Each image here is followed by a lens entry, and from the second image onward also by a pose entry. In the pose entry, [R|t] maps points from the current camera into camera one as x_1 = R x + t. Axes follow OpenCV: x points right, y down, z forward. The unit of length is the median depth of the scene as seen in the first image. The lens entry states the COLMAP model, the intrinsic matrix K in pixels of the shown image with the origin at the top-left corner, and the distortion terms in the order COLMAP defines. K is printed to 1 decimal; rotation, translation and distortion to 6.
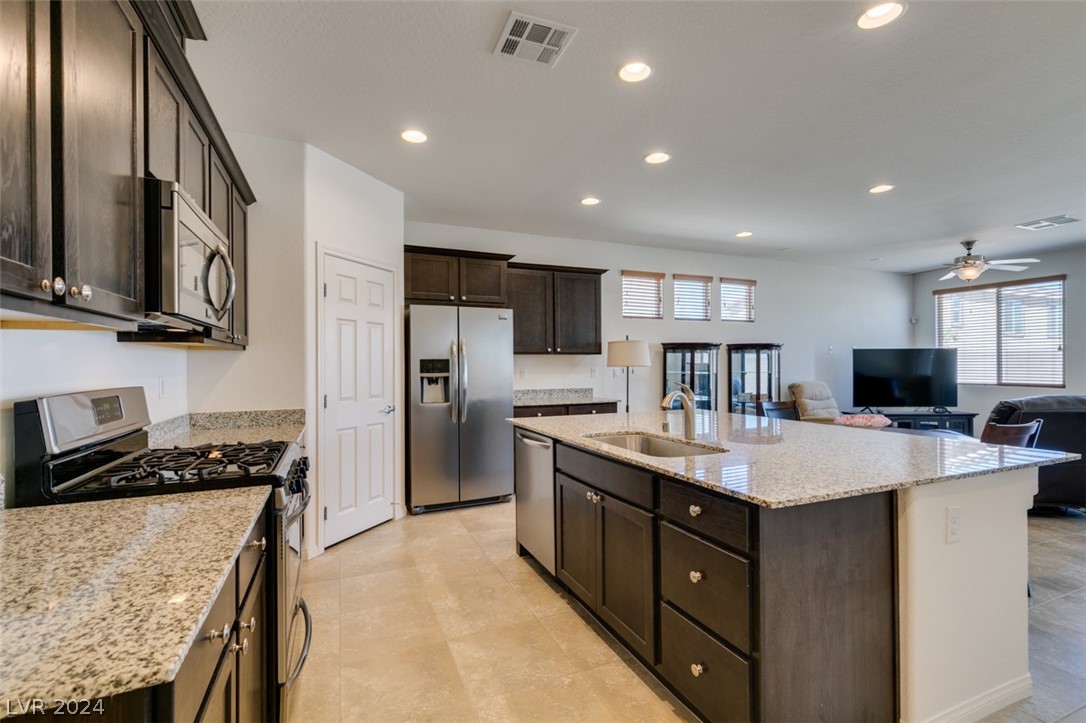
lens RADIAL K [[487.3, 0, 543.5], [0, 487.3, 364.0], [0, 0, 1]] dist [0.006063, -0.002044]
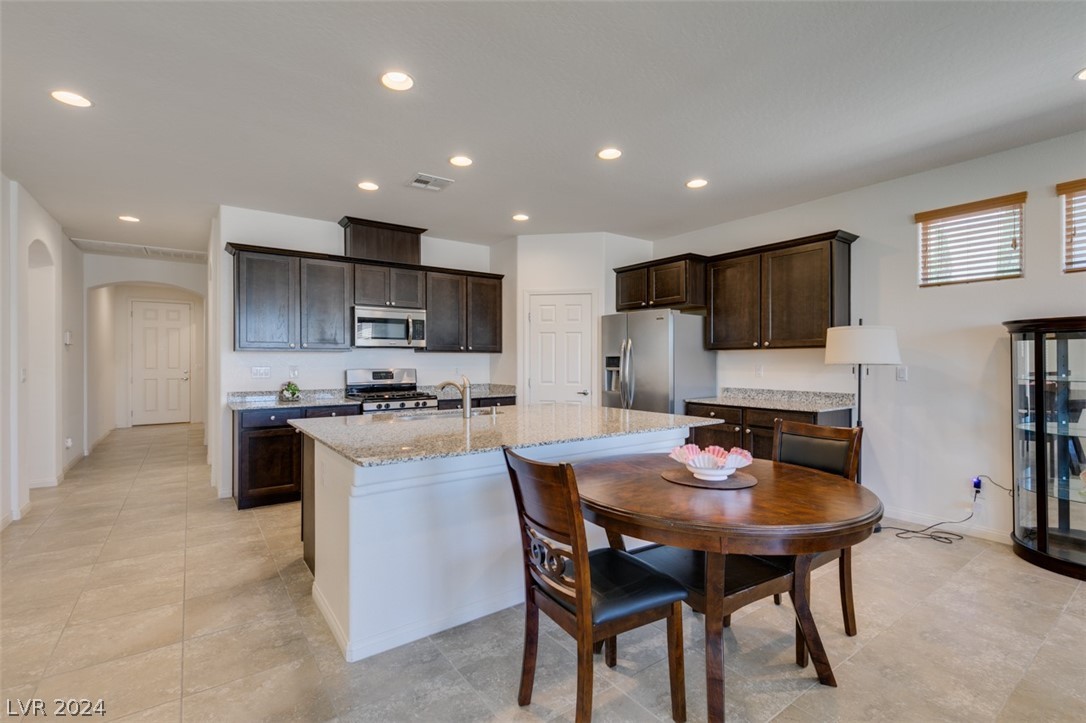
lens RADIAL K [[487.3, 0, 541.0], [0, 487.3, 361.4], [0, 0, 1]] dist [0.006063, -0.002044]
pose [[0.219823, 0.005412, -0.975525, 0.887139], [0.001751, 0.999981, 0.005943, -0.004464], [0.975538, -0.003014, 0.219809, 0.485809]]
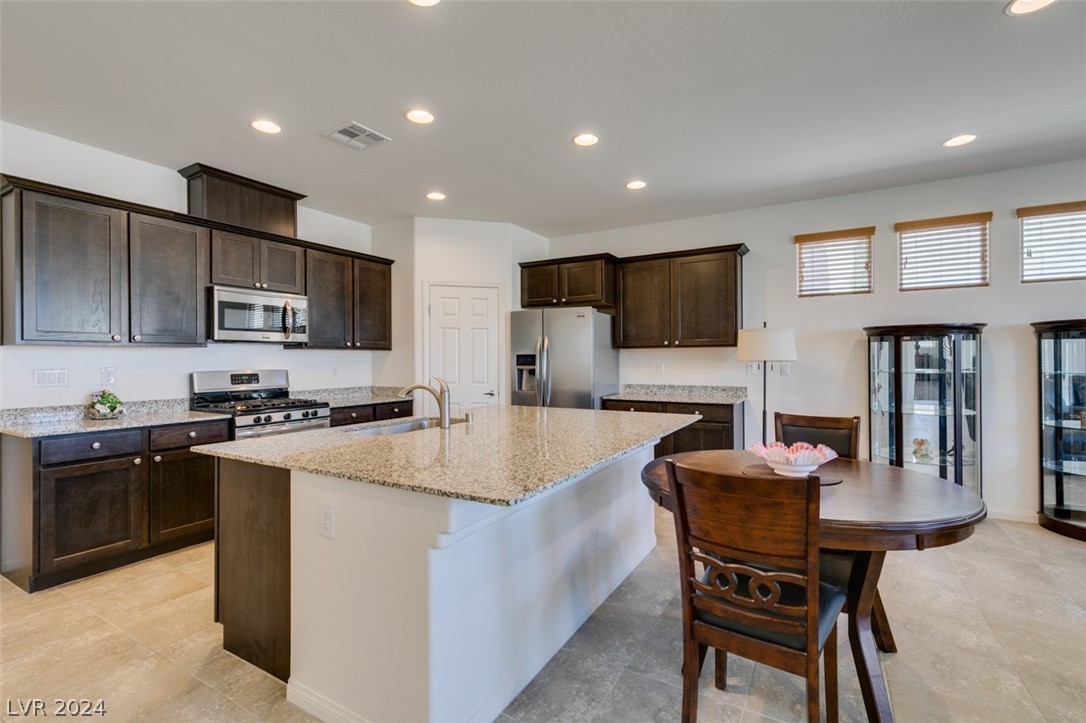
lens RADIAL K [[487.3, 0, 542.3], [0, 487.3, 358.5], [0, 0, 1]] dist [0.006063, -0.002044]
pose [[0.593956, 0.000919, -0.804497, 0.709365], [0.003191, 0.999989, 0.003498, -0.003485], [0.804491, -0.004645, 0.593946, 0.280478]]
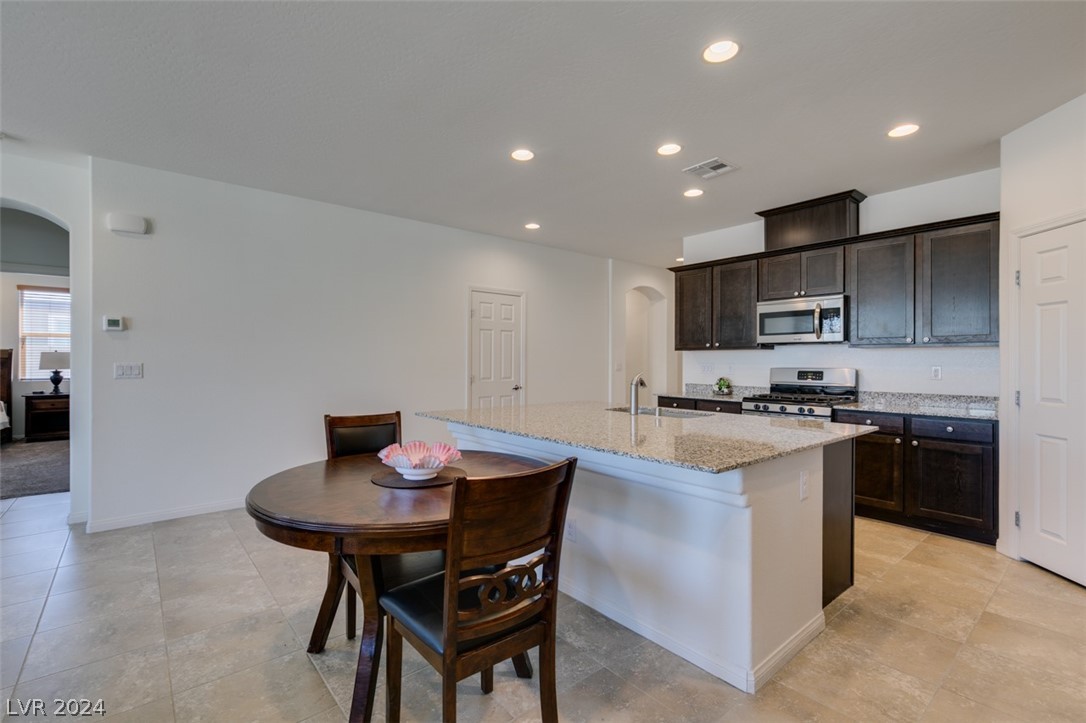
lens RADIAL K [[487.3, 0, 538.7], [0, 487.3, 360.8], [0, 0, 1]] dist [0.006063, -0.002044]
pose [[-0.957407, 0.003678, -0.288720, 0.505530], [0.003398, 0.999993, 0.001470, 0.001140], [0.288723, 0.000427, -0.957413, 1.189206]]
